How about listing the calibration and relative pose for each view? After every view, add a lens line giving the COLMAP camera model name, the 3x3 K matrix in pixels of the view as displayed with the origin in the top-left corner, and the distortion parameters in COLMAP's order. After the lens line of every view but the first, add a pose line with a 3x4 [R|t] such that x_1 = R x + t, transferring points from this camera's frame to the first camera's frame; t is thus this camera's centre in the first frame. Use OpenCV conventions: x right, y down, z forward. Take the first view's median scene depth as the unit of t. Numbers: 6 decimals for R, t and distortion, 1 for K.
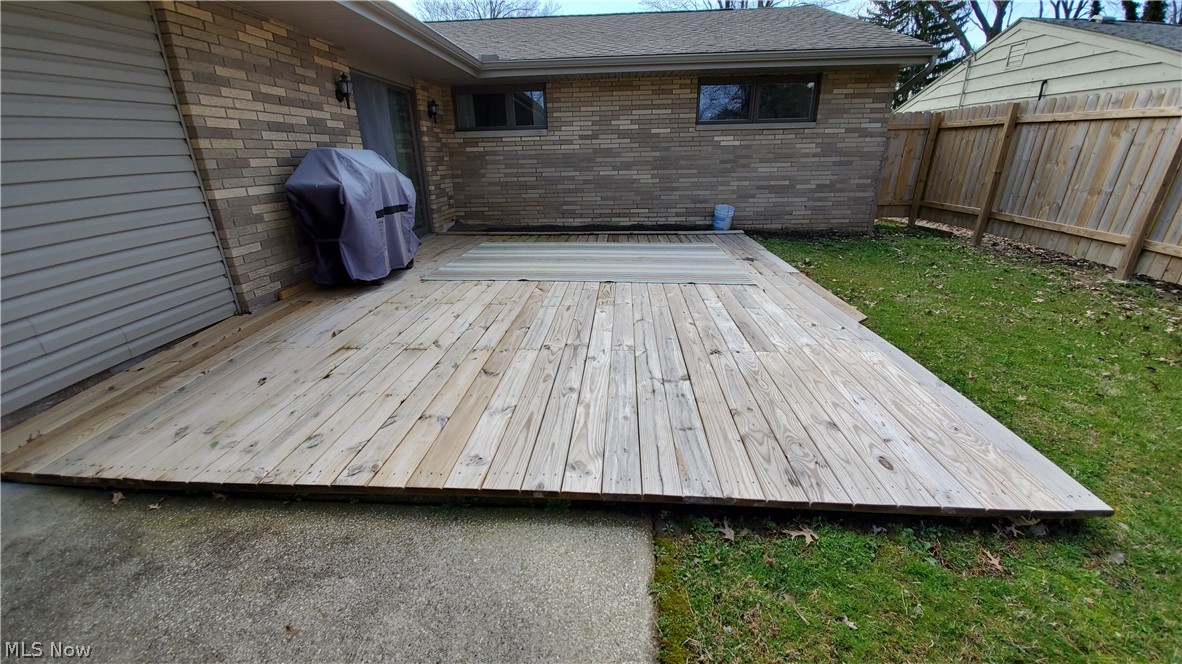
lens RADIAL K [[468.1, 0, 588.7], [0, 468.1, 341.3], [0, 0, 1]] dist [-0.007903, -0.002674]
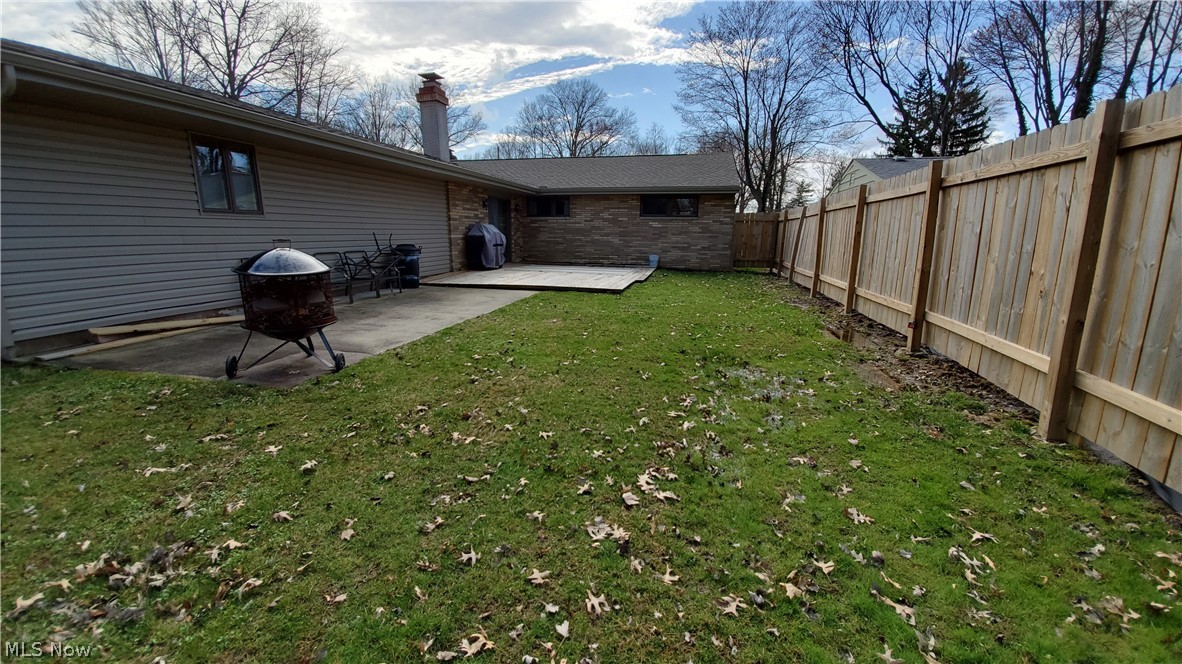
lens RADIAL K [[468.1, 0, 589.9], [0, 468.1, 328.7], [0, 0, 1]] dist [-0.007903, -0.002674]
pose [[0.987618, 0.061359, -0.144379, 0.343853], [-0.084706, 0.983219, -0.161570, 0.377783], [0.132042, 0.171799, 0.976243, -0.967777]]
